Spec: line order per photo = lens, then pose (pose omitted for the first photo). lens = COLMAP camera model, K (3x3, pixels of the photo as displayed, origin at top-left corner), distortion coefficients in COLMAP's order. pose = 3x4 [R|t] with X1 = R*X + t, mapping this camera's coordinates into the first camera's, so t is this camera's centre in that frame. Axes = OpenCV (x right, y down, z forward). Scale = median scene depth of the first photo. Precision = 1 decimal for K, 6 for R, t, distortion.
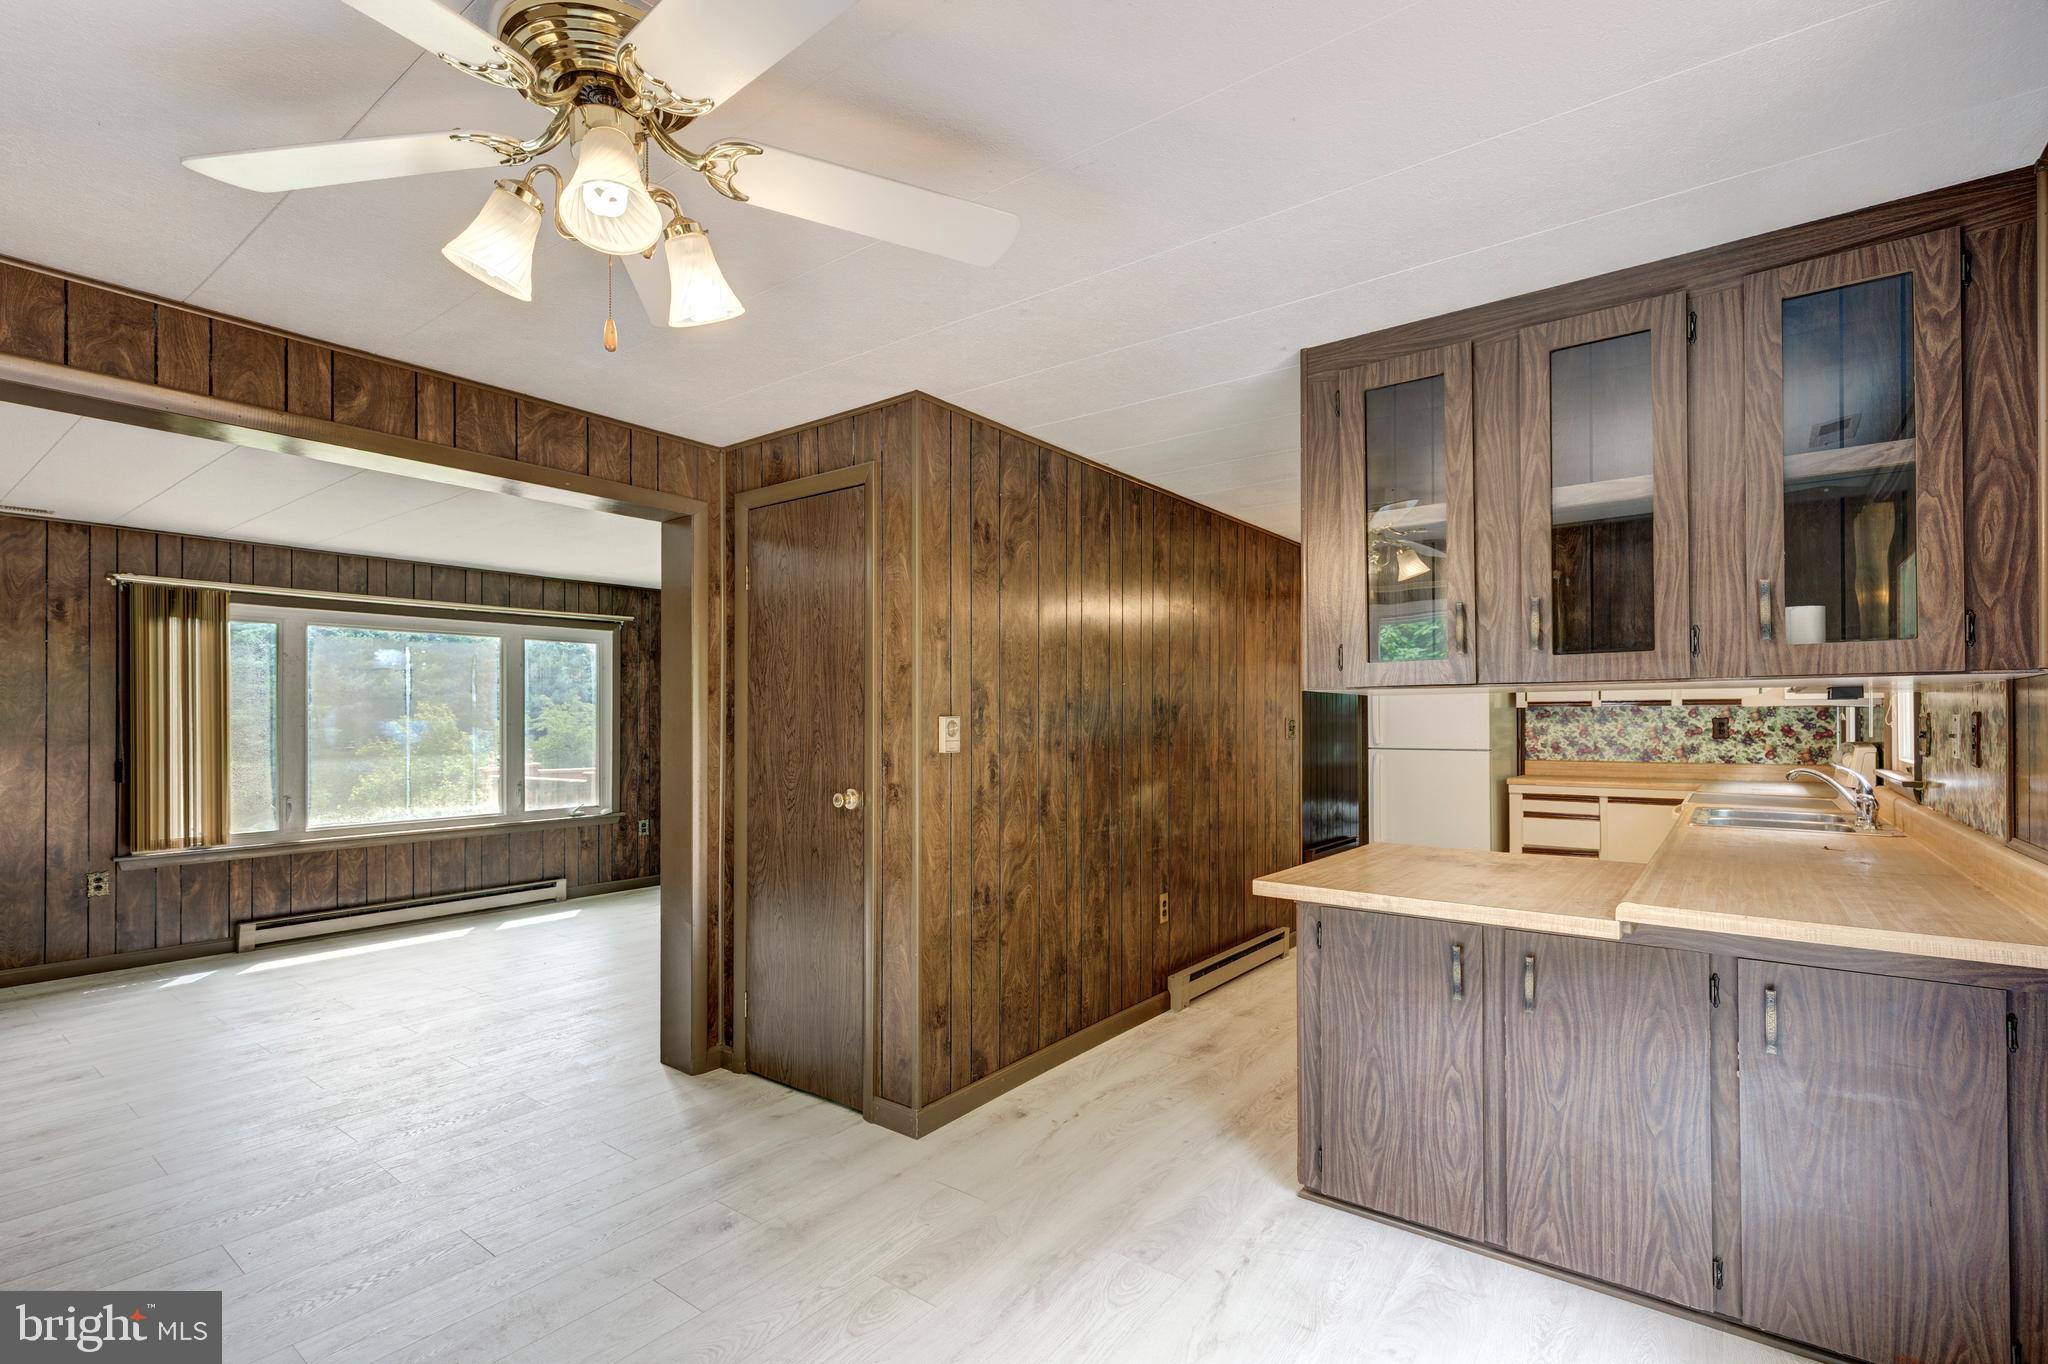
lens RADIAL K [[945.0, 0, 1020.6], [0, 945.0, 712.4], [0, 0, 1]] dist [-0.000701, 0.000490]
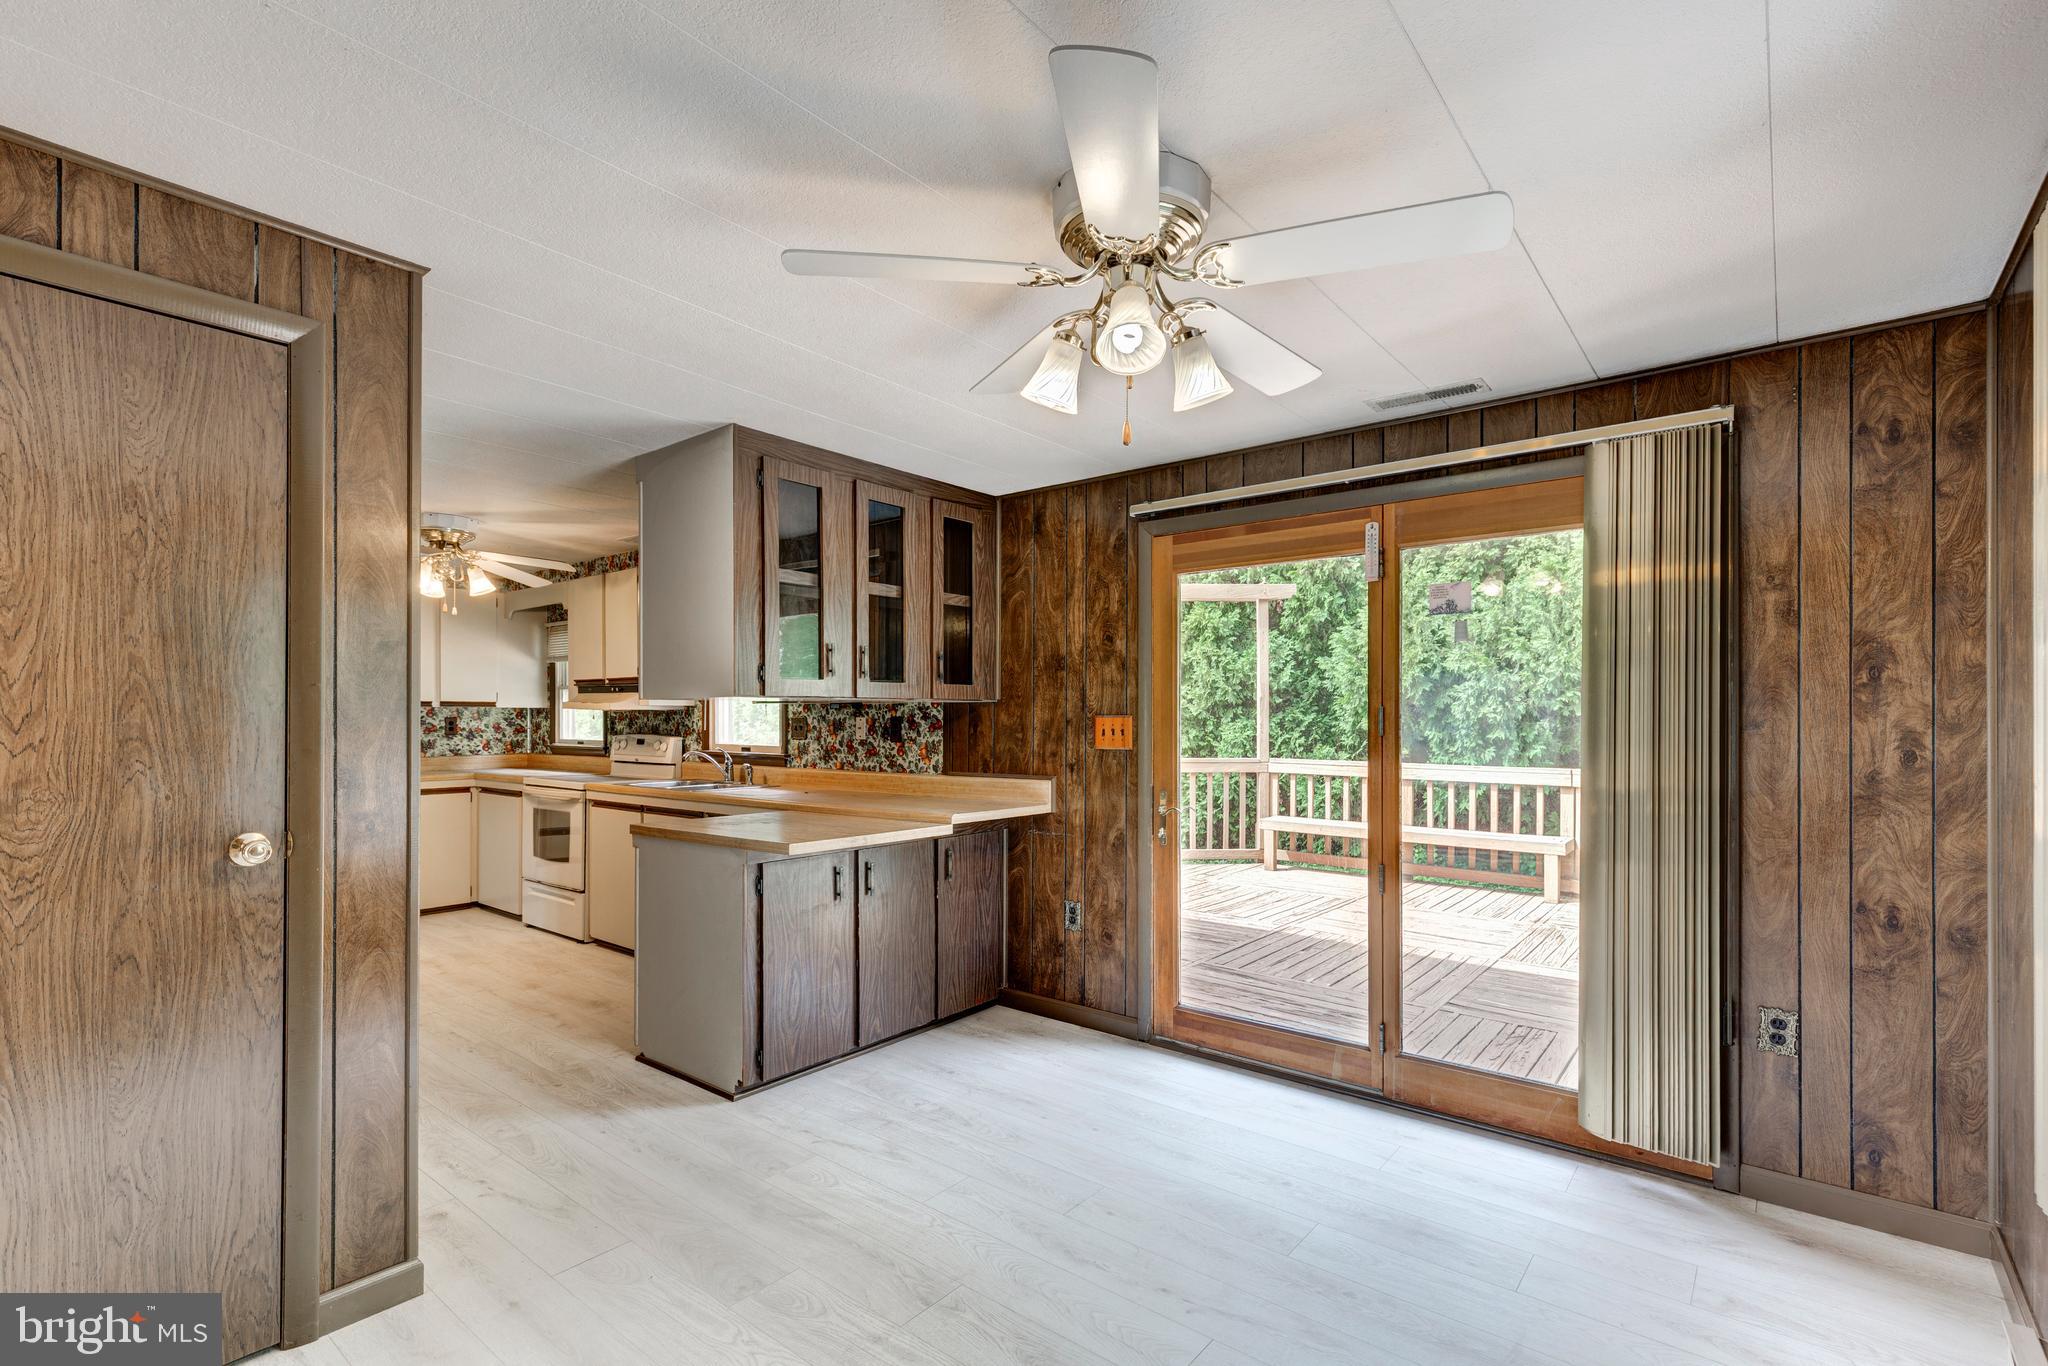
lens RADIAL K [[958.4, 0, 1002.1], [0, 958.4, 713.9], [0, 0, 1]] dist [0.000442, 0.000130]
pose [[0.050291, 0.005819, 0.998718, -0.430649], [-0.009019, 0.999945, -0.005372, 0.001752], [-0.998694, -0.008737, 0.050341, 0.264948]]
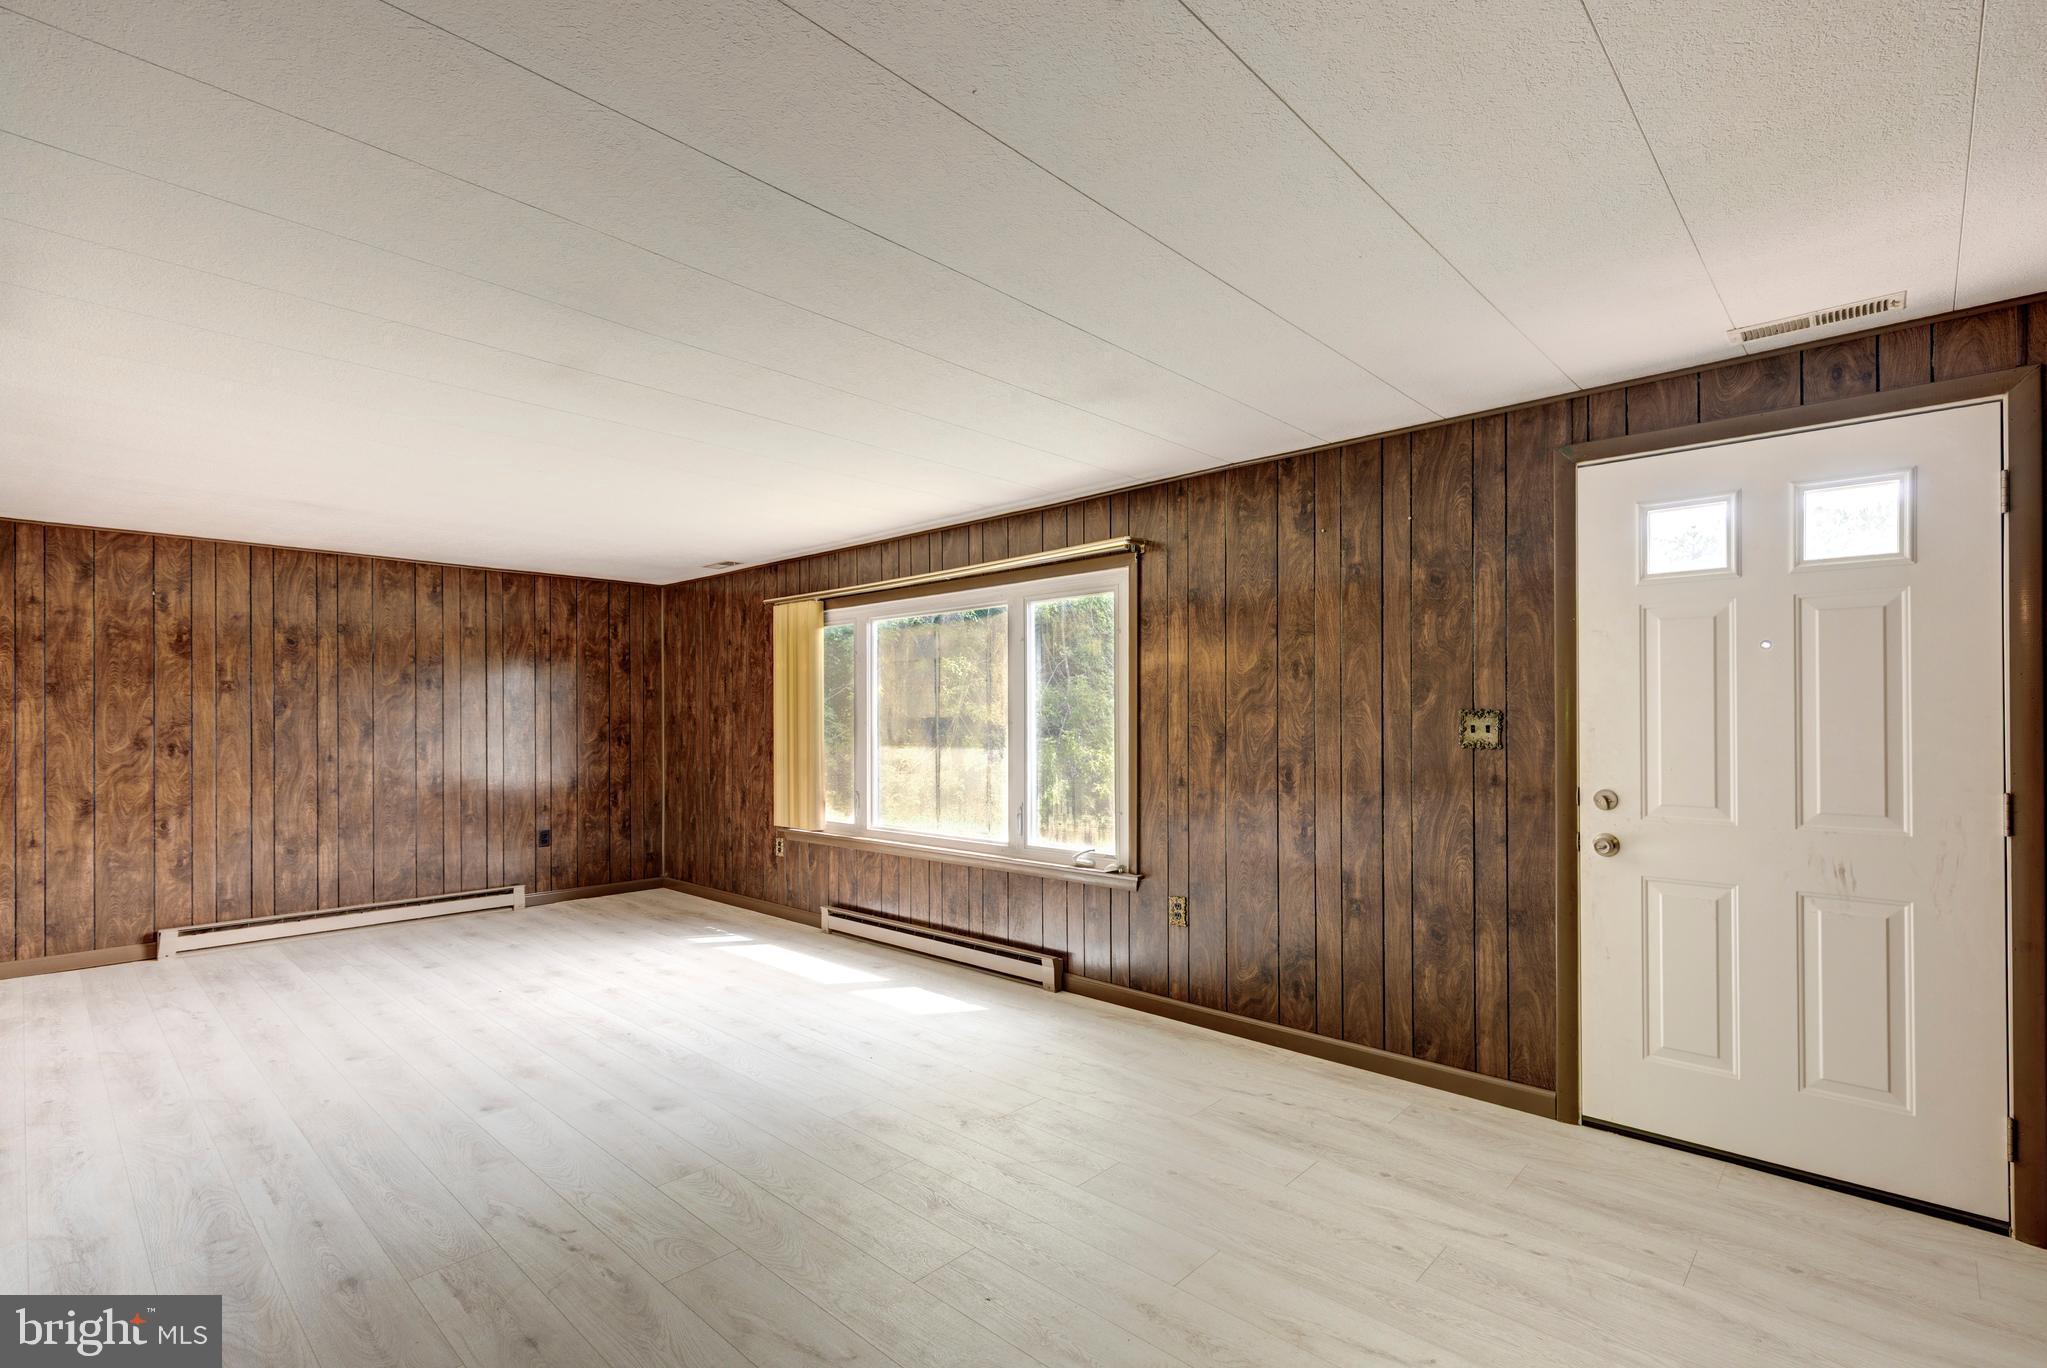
lens RADIAL K [[945.2, 0, 1013.3], [0, 945.2, 710.4], [0, 0, 1]] dist [0.001271, 0.000283]
pose [[-0.107965, -0.002625, -0.994151, 0.207544], [0.013549, 0.999900, -0.004112, 0.007582], [0.994062, -0.013914, -0.107919, 1.239656]]
